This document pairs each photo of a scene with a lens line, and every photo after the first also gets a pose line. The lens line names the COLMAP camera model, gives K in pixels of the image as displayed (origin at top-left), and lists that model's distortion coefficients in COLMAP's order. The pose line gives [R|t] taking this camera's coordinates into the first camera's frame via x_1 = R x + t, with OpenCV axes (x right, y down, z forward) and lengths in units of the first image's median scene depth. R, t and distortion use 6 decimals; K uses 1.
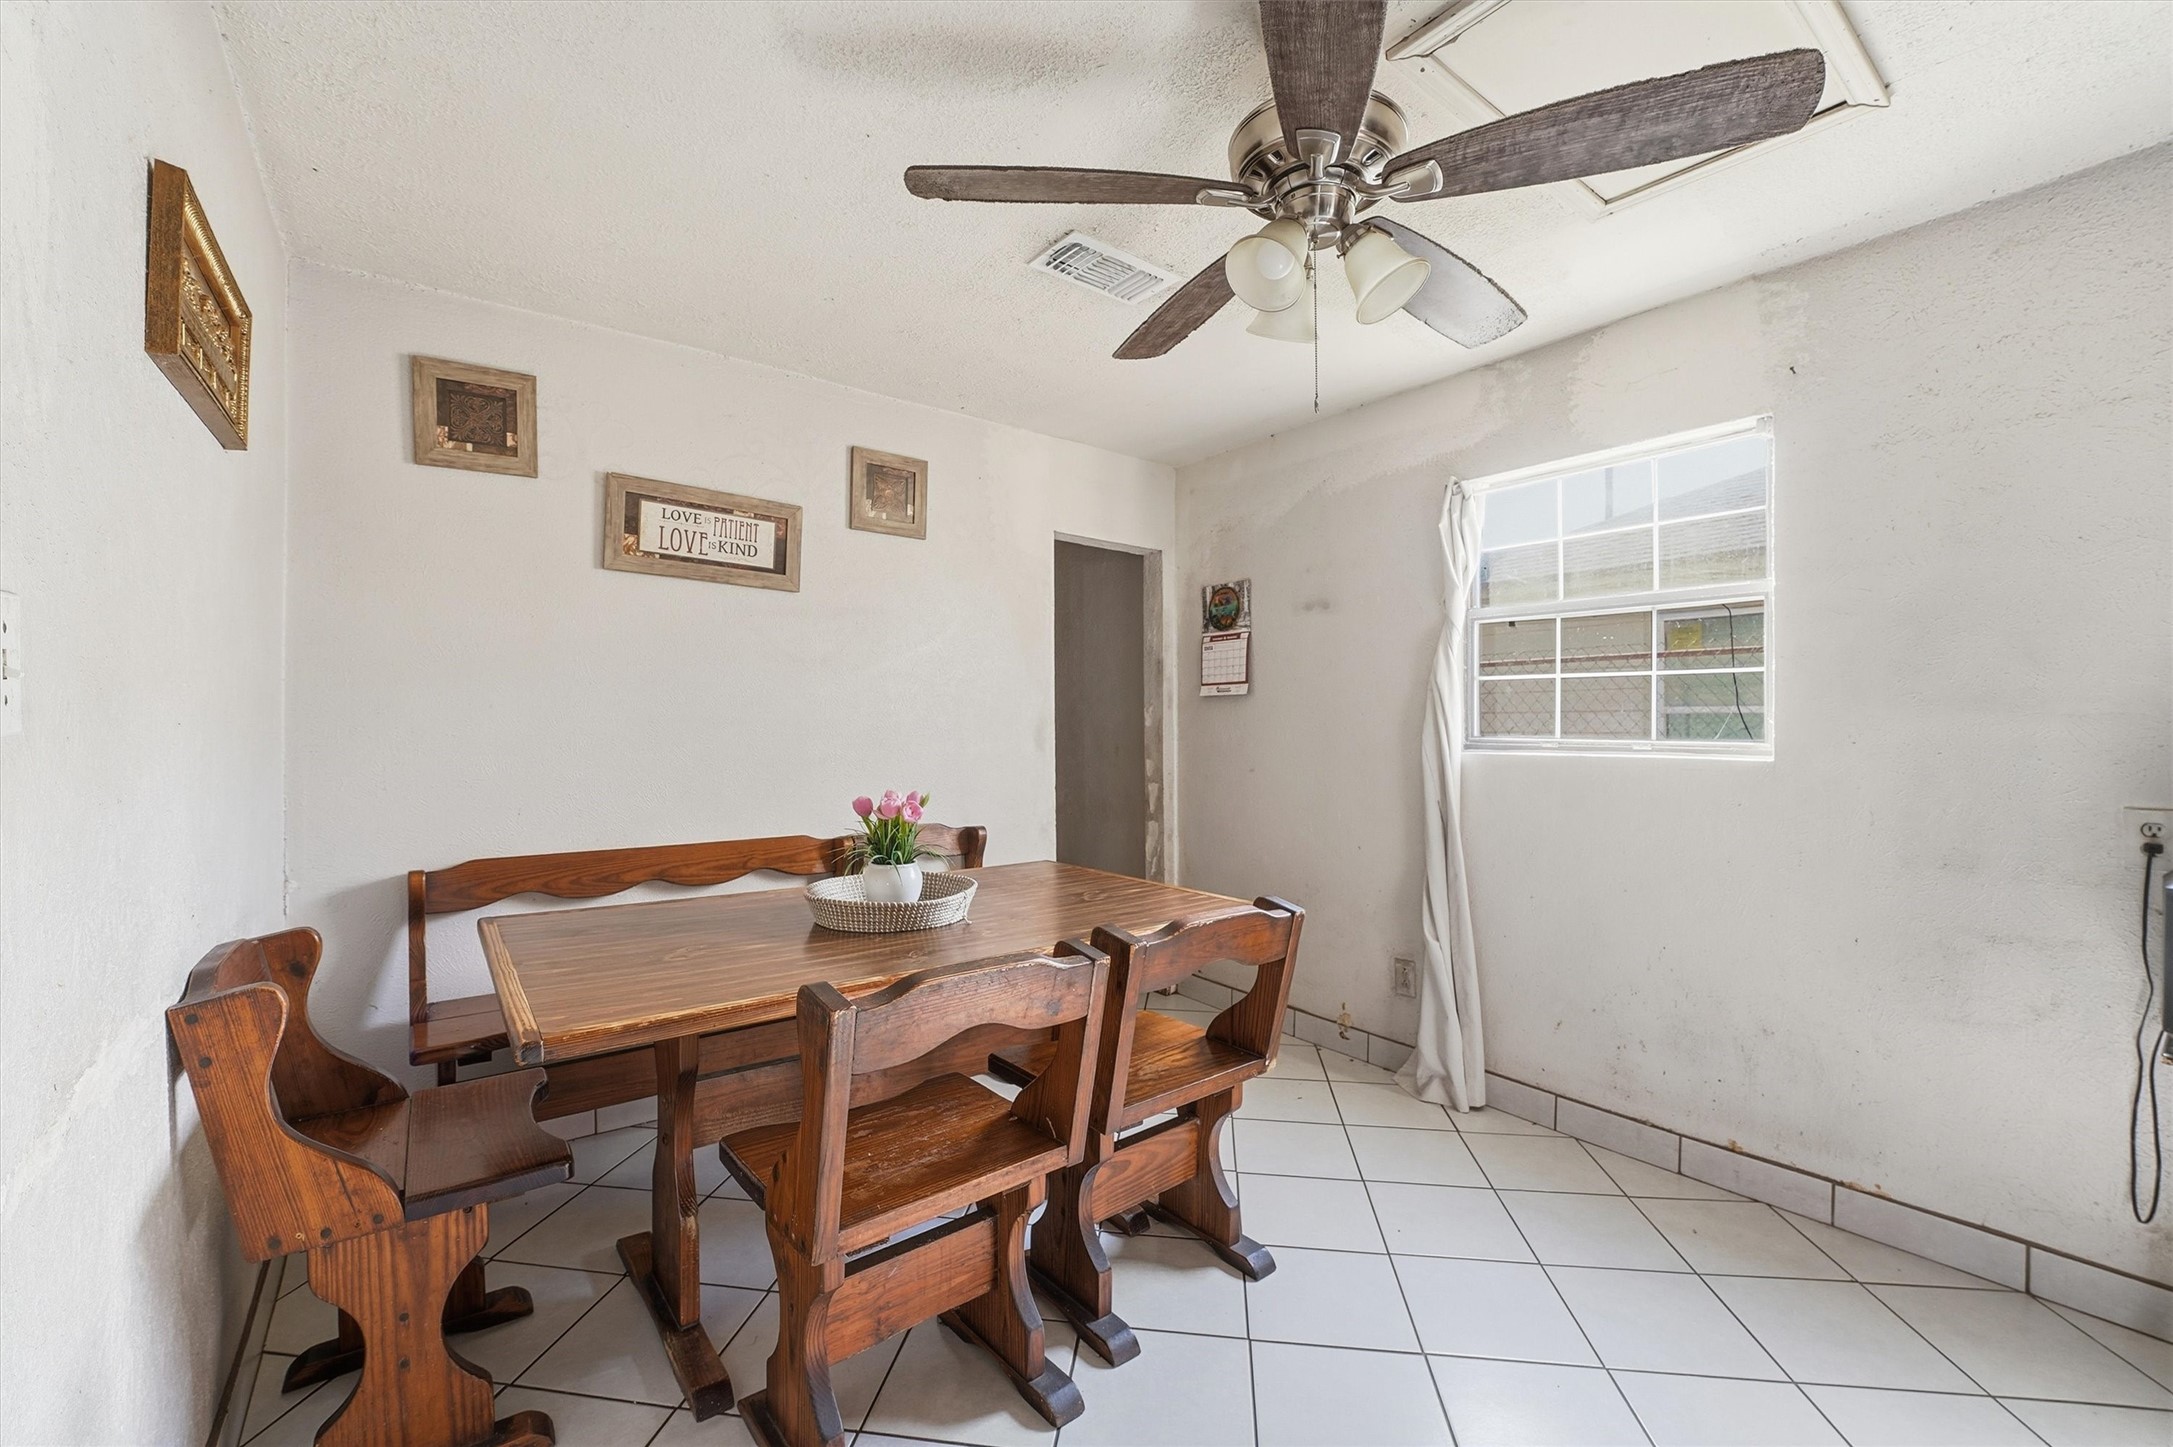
lens RADIAL K [[878.4, 0, 1086.5], [0, 878.4, 723.5], [0, 0, 1]] dist [-0.029433, -0.000063]
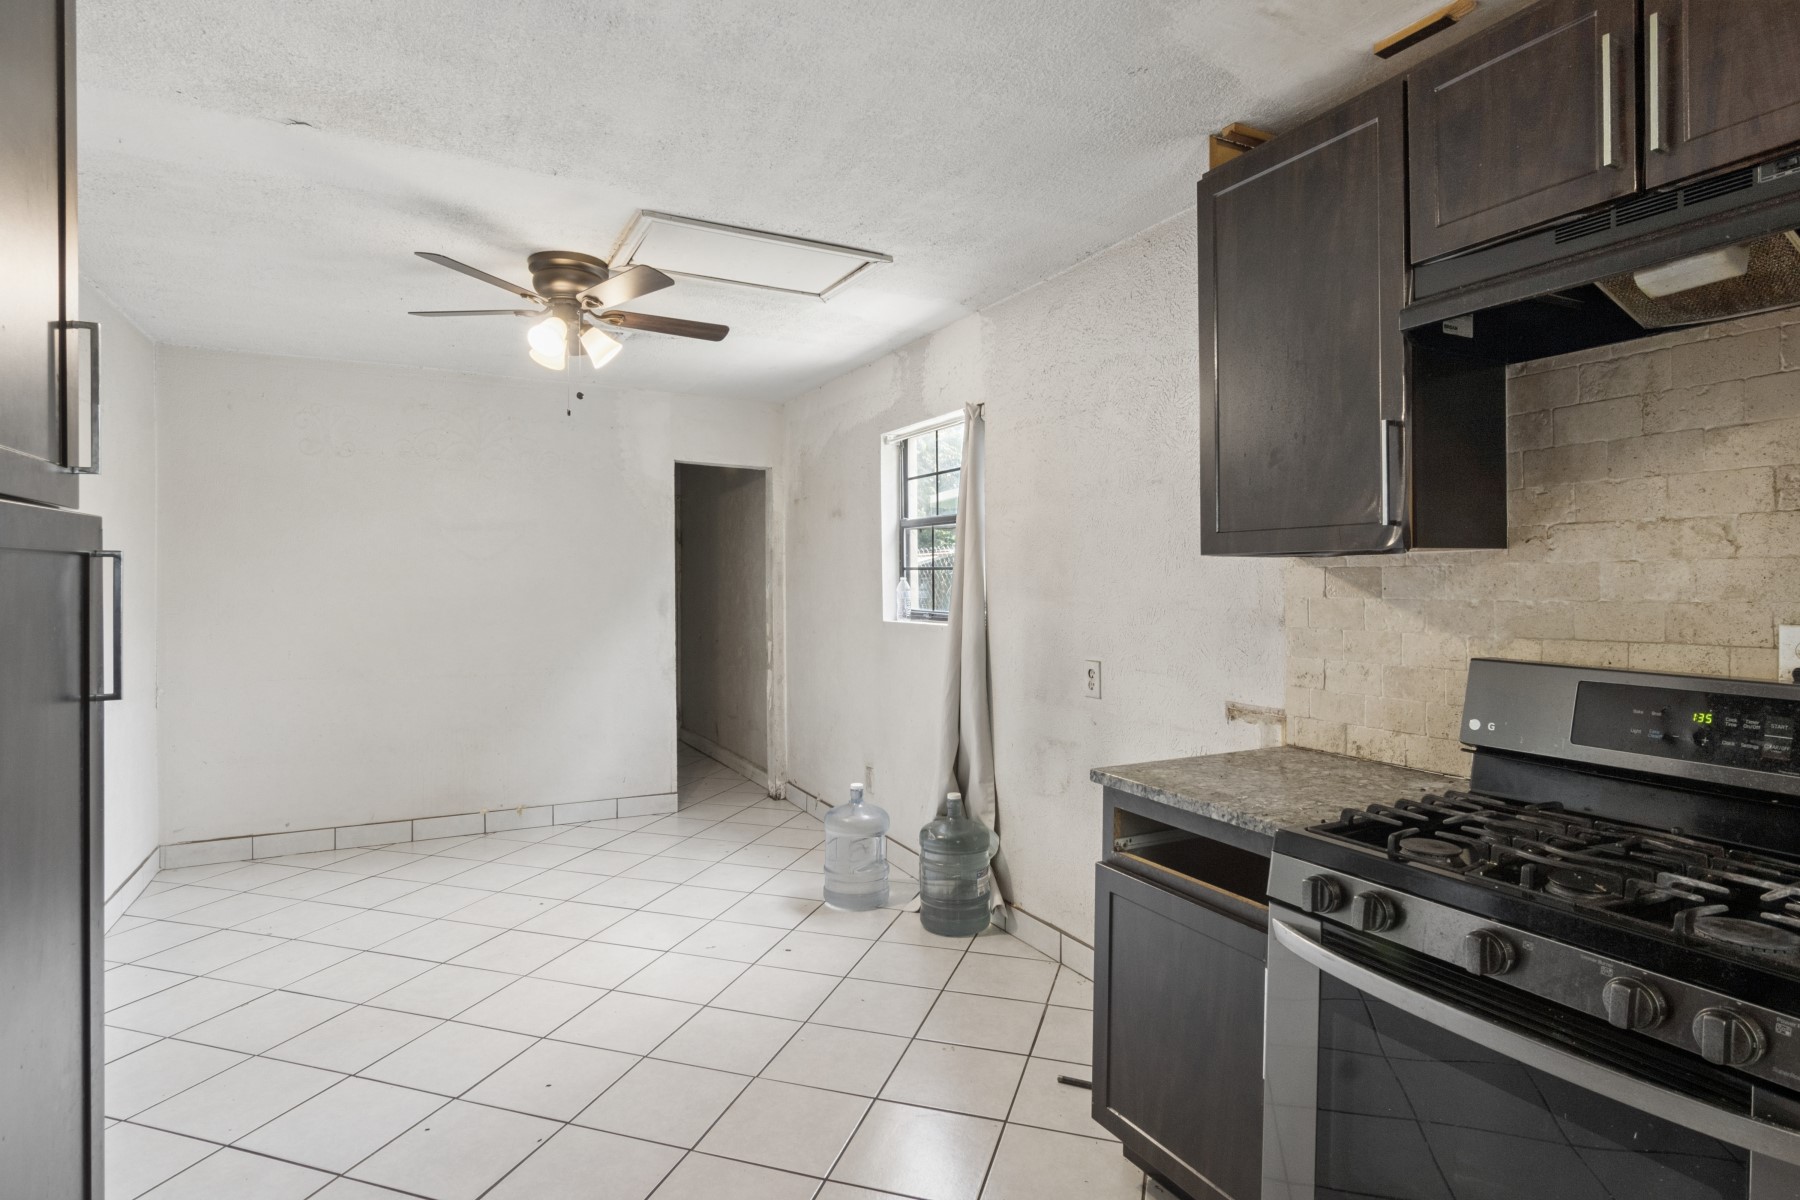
lens RADIAL K [[924.7, 0, 886.3], [0, 924.7, 578.5], [0, 0, 1]] dist [-0.000267, -0.001116]
pose [[0.985356, -0.001850, -0.170502, 0.545089], [0.001293, 0.999993, -0.003373, -0.024761], [0.170507, 0.003103, 0.985352, -0.395147]]
